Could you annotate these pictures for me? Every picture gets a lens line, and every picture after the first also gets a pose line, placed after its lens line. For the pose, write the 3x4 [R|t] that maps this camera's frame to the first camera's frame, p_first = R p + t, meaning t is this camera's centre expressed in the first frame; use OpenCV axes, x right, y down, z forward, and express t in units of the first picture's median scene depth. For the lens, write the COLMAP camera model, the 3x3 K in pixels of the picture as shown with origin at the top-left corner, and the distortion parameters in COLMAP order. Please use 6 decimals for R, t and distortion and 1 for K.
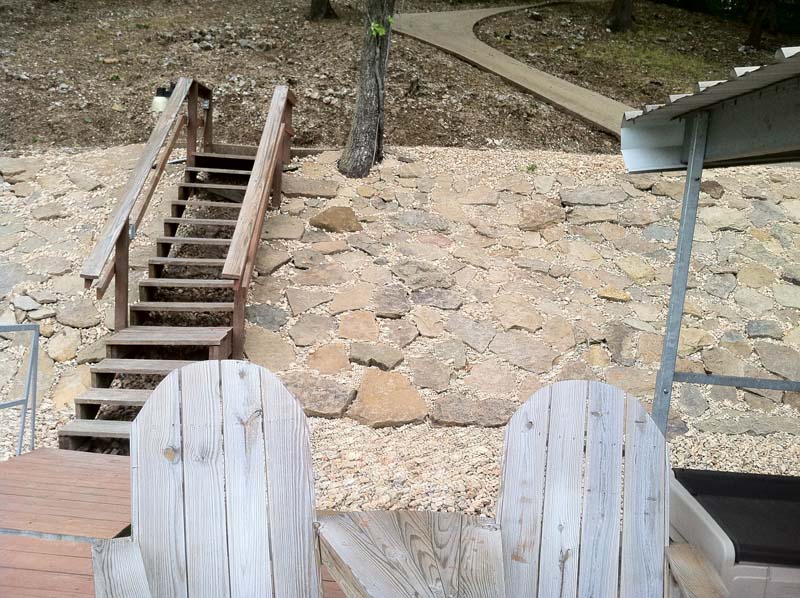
lens RADIAL K [[692.1, 0, 398.9], [0, 692.1, 297.8], [0, 0, 1]] dist [-0.005433, -0.083406]
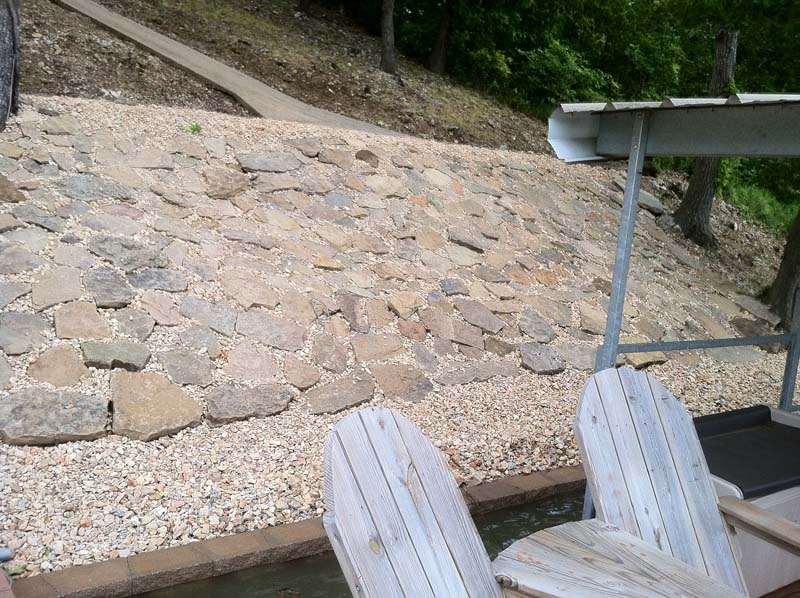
lens RADIAL K [[692.1, 0, 404.6], [0, 692.1, 305.4], [0, 0, 1]] dist [-0.005433, -0.083406]
pose [[0.815681, -0.090245, 0.571420, -0.177236], [0.048512, 0.994949, 0.087885, -0.026415], [-0.576464, -0.043966, 0.815939, 0.094805]]
